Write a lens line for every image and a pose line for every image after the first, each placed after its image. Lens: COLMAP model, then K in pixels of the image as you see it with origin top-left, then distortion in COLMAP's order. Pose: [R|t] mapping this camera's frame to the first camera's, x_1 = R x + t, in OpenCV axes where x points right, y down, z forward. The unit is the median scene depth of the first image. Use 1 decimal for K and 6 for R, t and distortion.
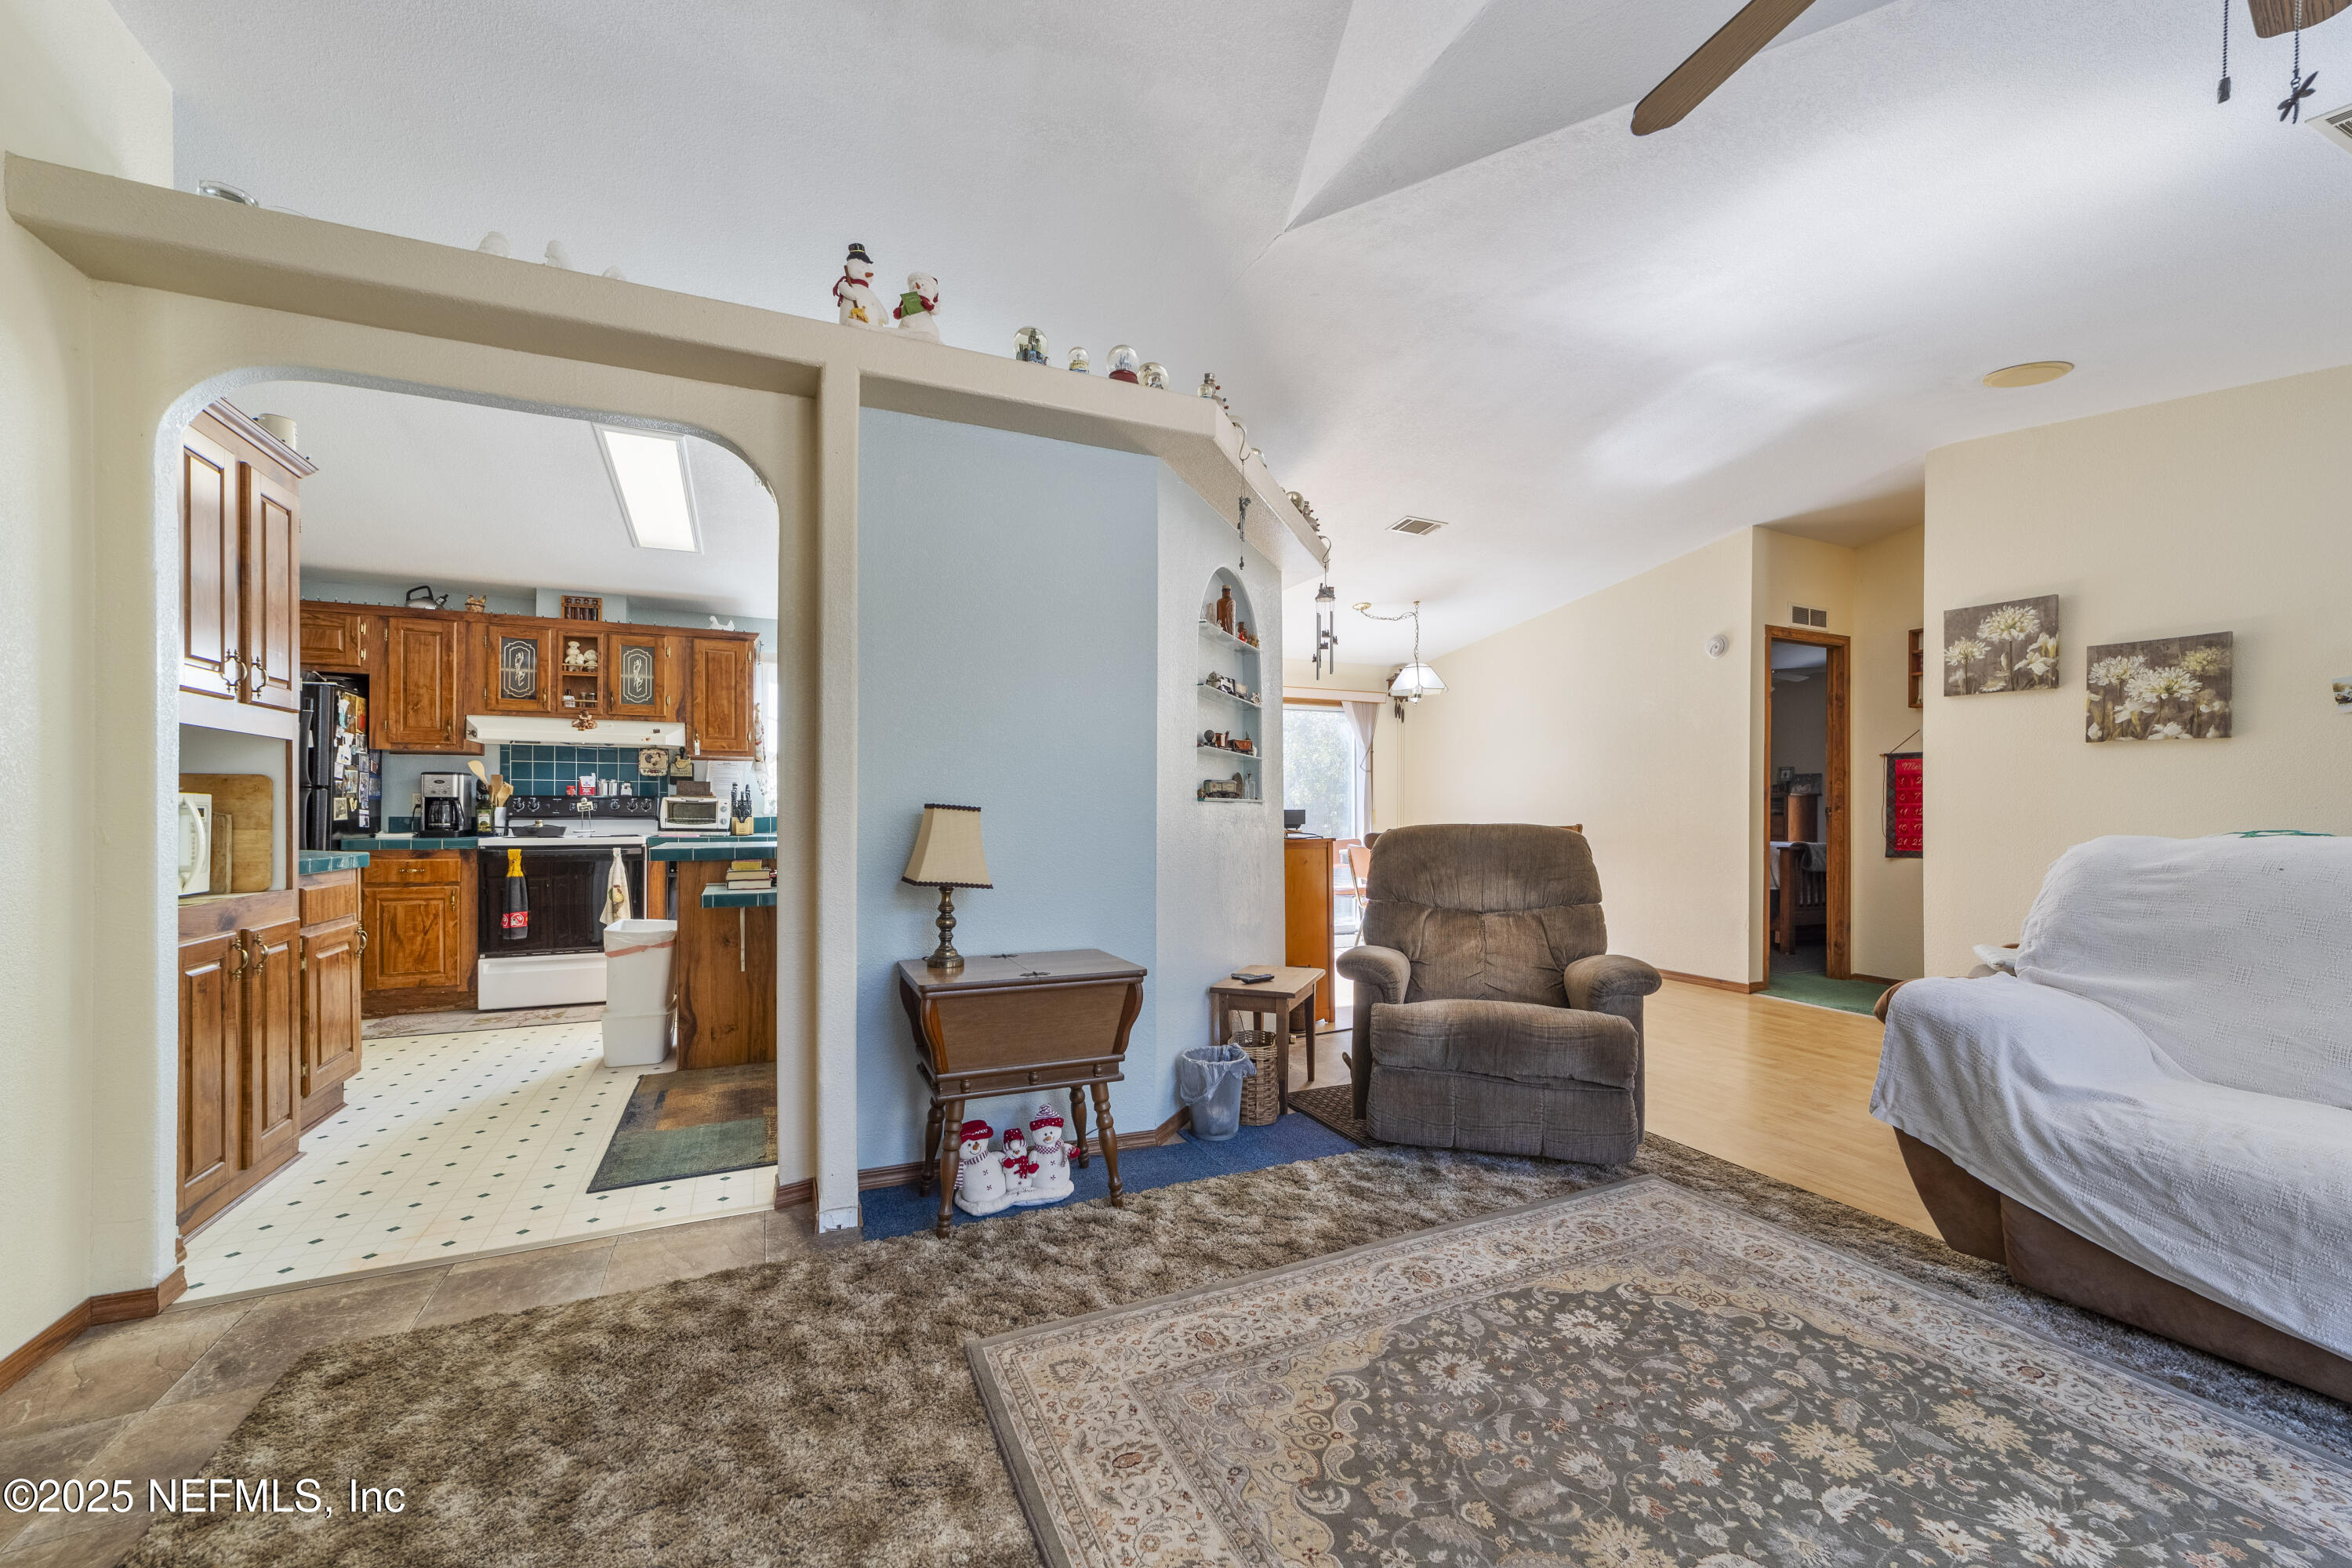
lens RADIAL K [[927.0, 0, 1159.5], [0, 927.0, 774.5], [0, 0, 1]] dist [-0.014392, 0.007416]
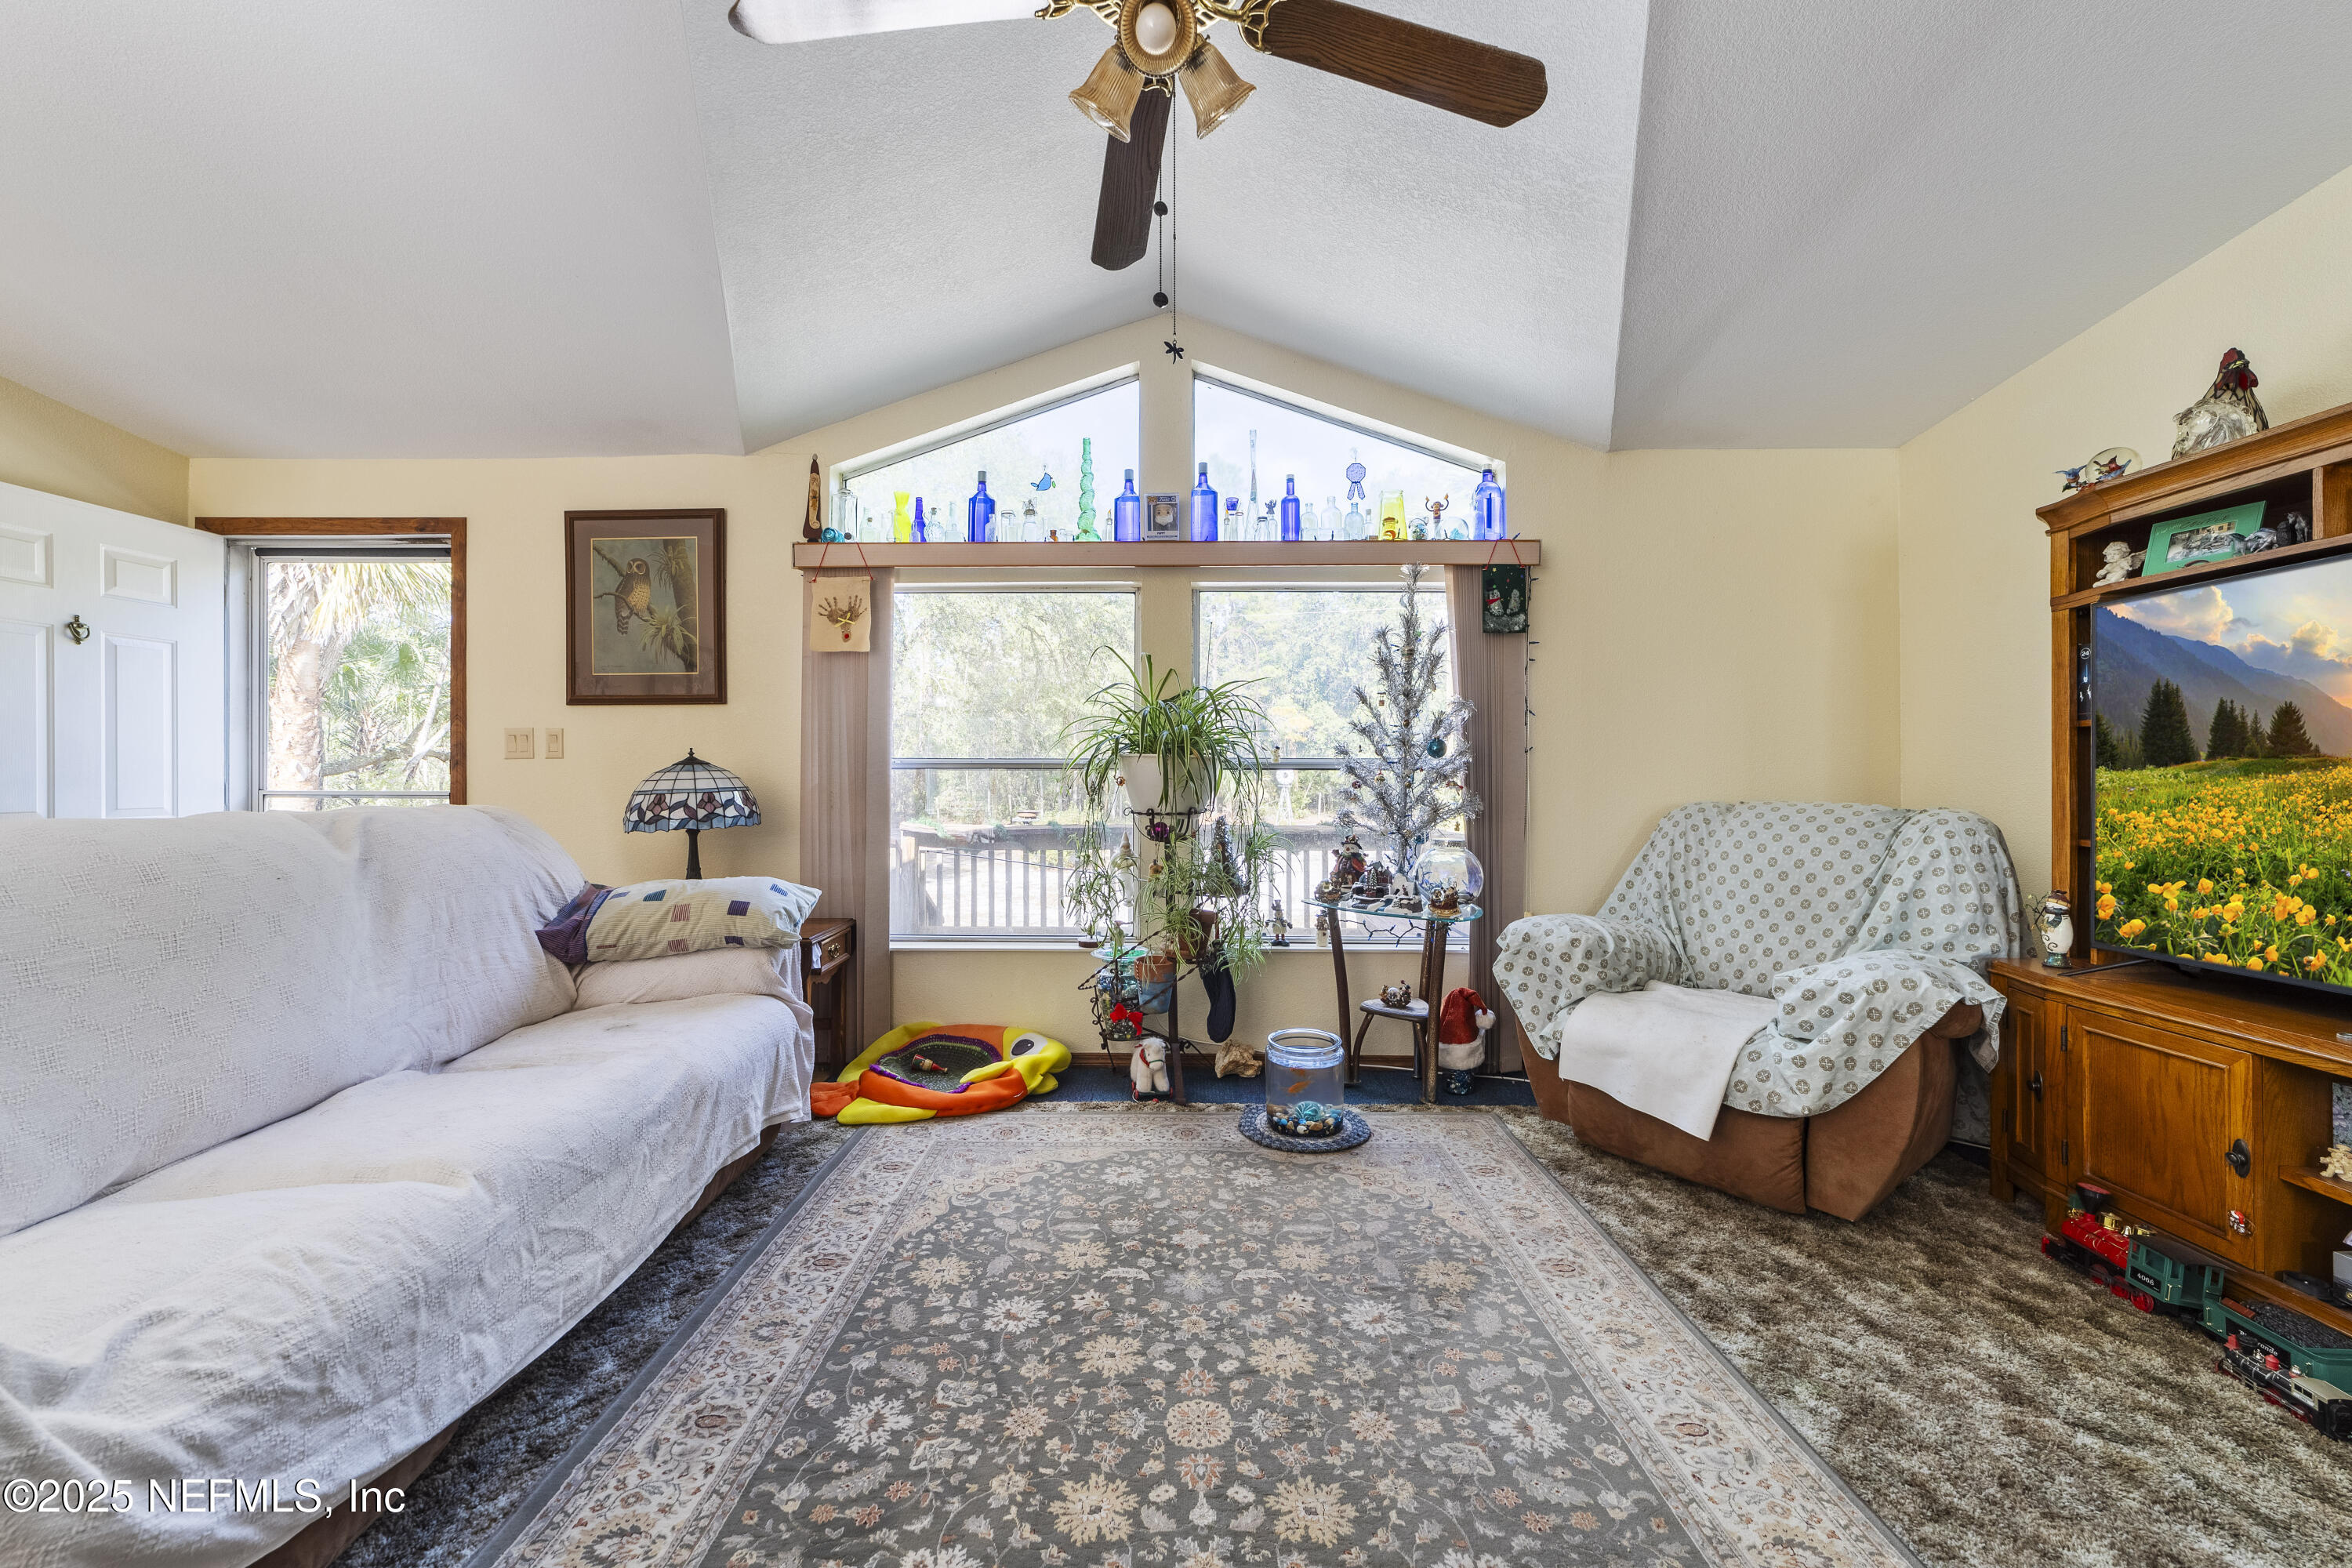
lens RADIAL K [[927.0, 0, 1159.5], [0, 927.0, 774.5], [0, 0, 1]] dist [-0.014392, 0.007416]
pose [[-0.904174, 0.000573, 0.427164, 0.296571], [-0.013872, 0.999432, -0.030702, 0.040681], [-0.426939, -0.033686, -0.903653, 1.358127]]
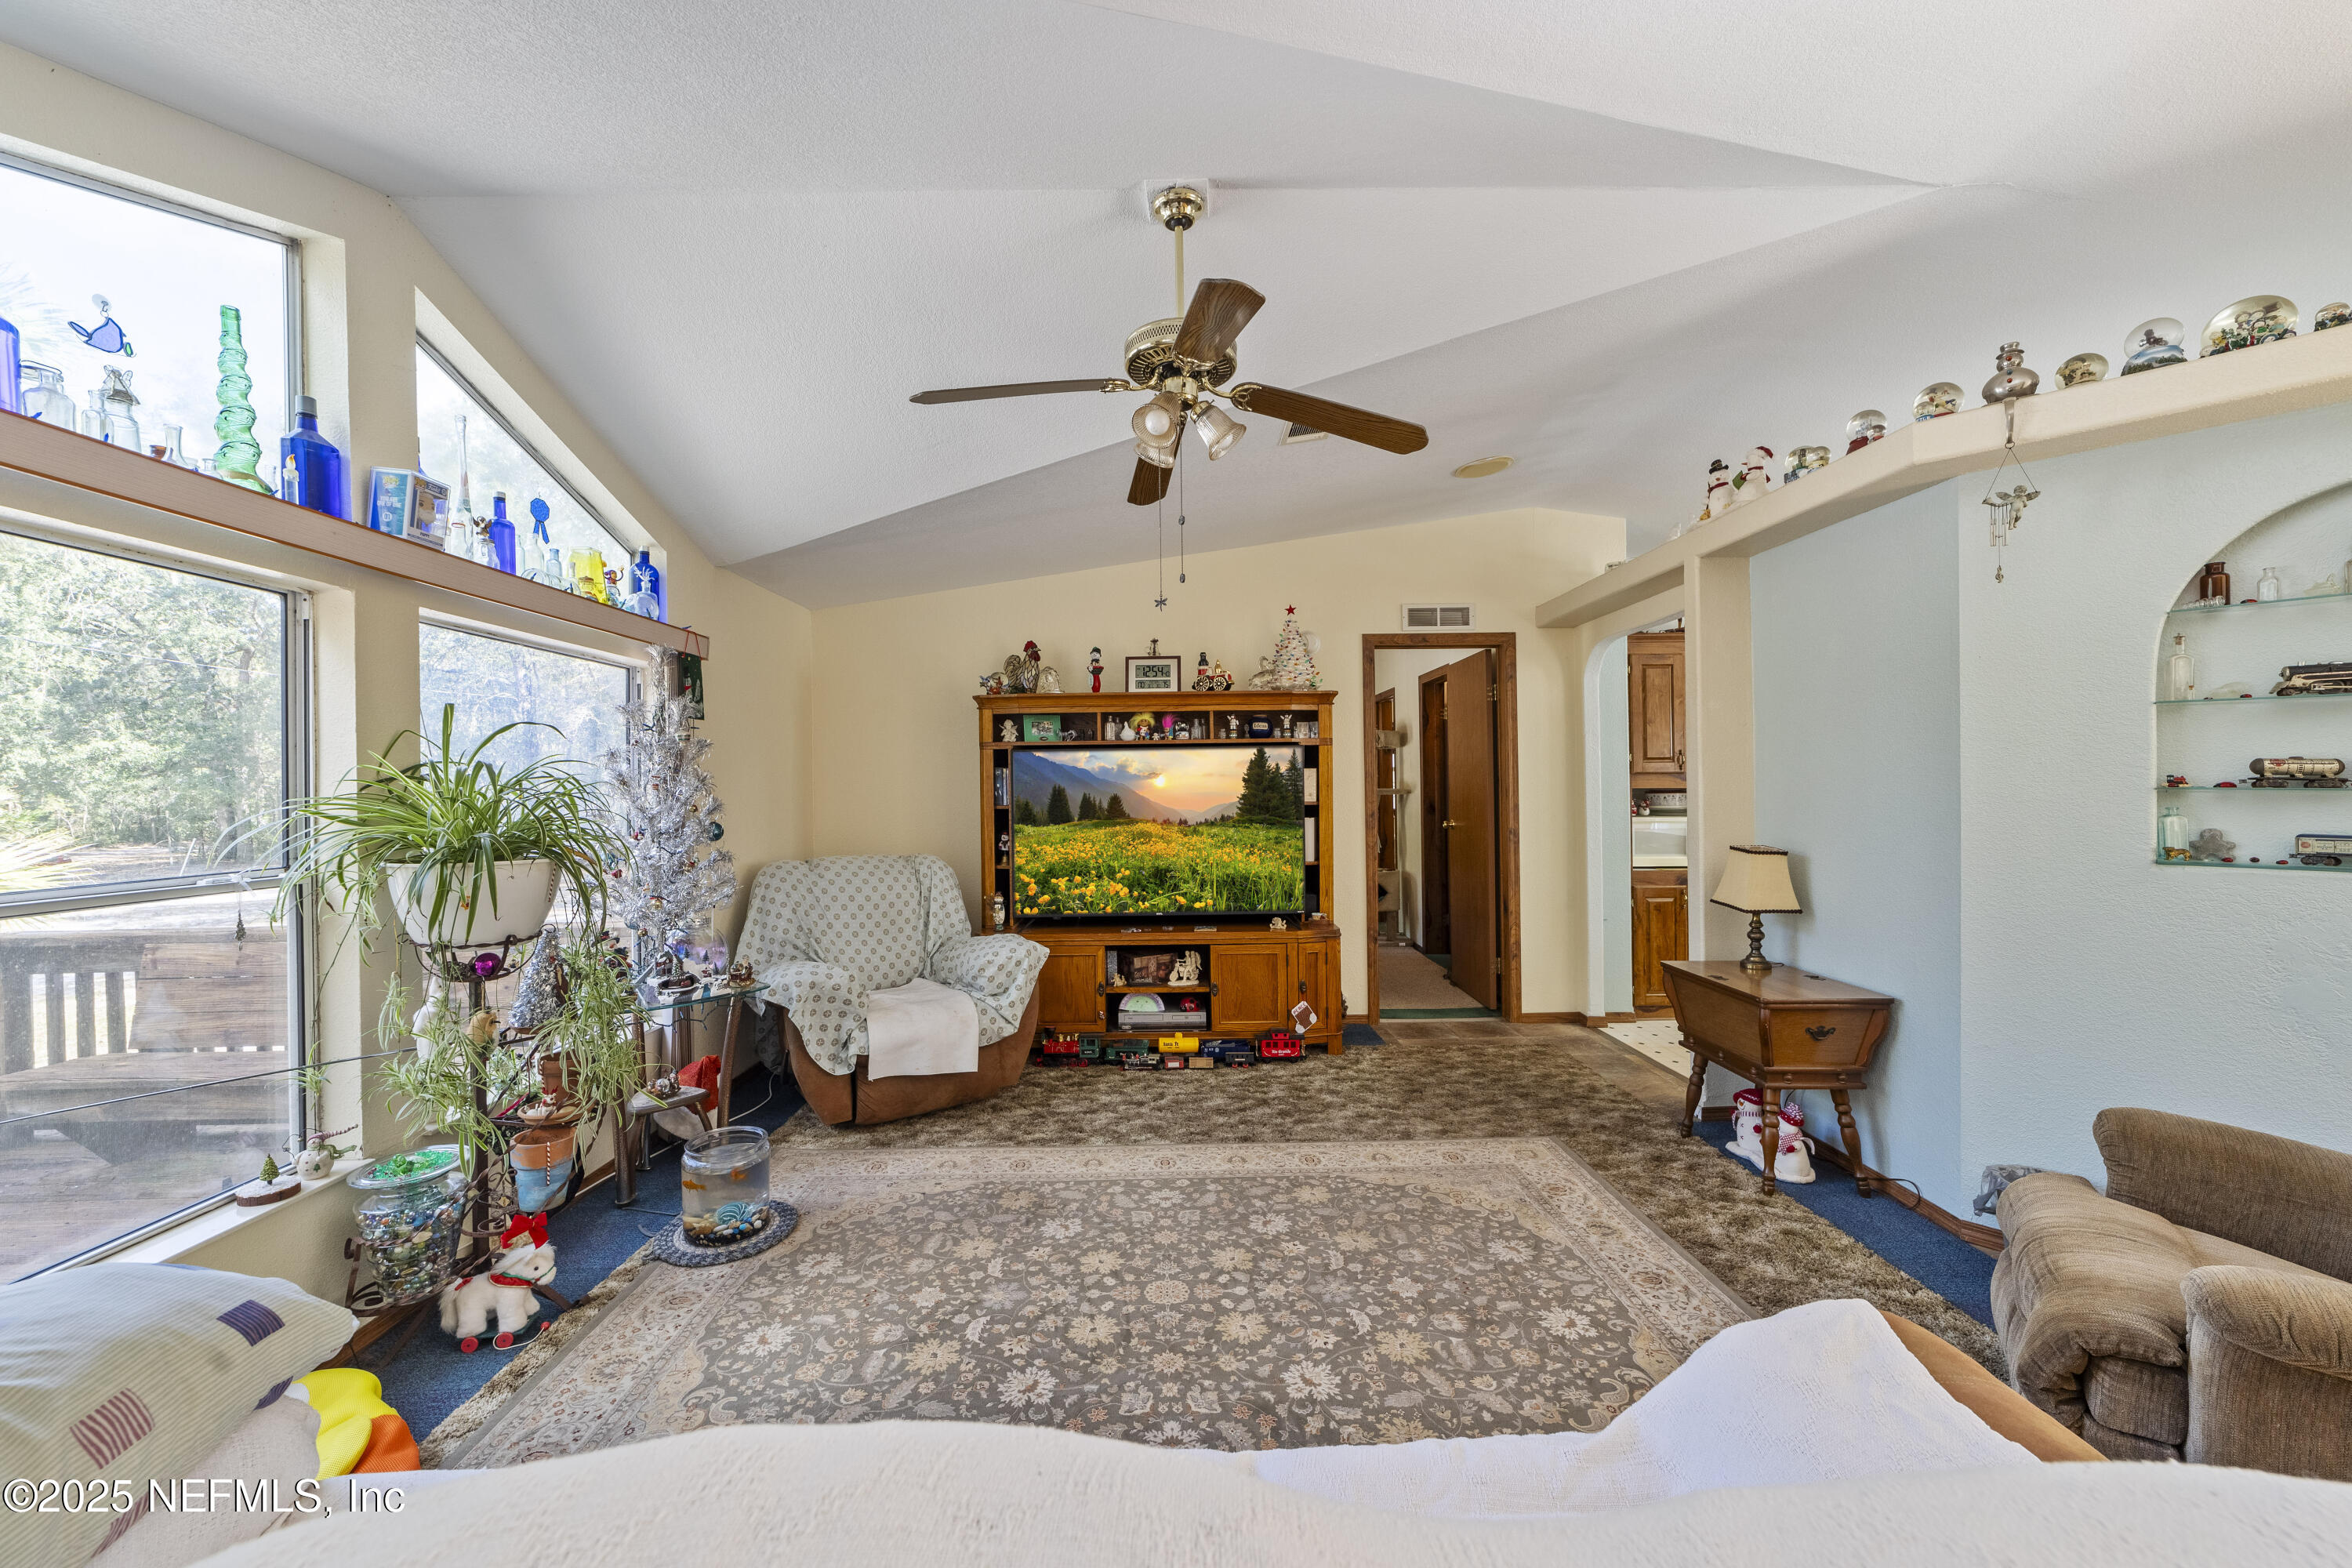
lens RADIAL K [[908.8, 0, 1170.5], [0, 908.8, 779.5], [0, 0, 1]] dist [-0.007763, 0.000122]
pose [[-0.398806, -0.001665, -0.917034, 1.865957], [0.040116, 0.999009, -0.019260, -0.102360], [0.916157, -0.044469, -0.398344, 1.103118]]
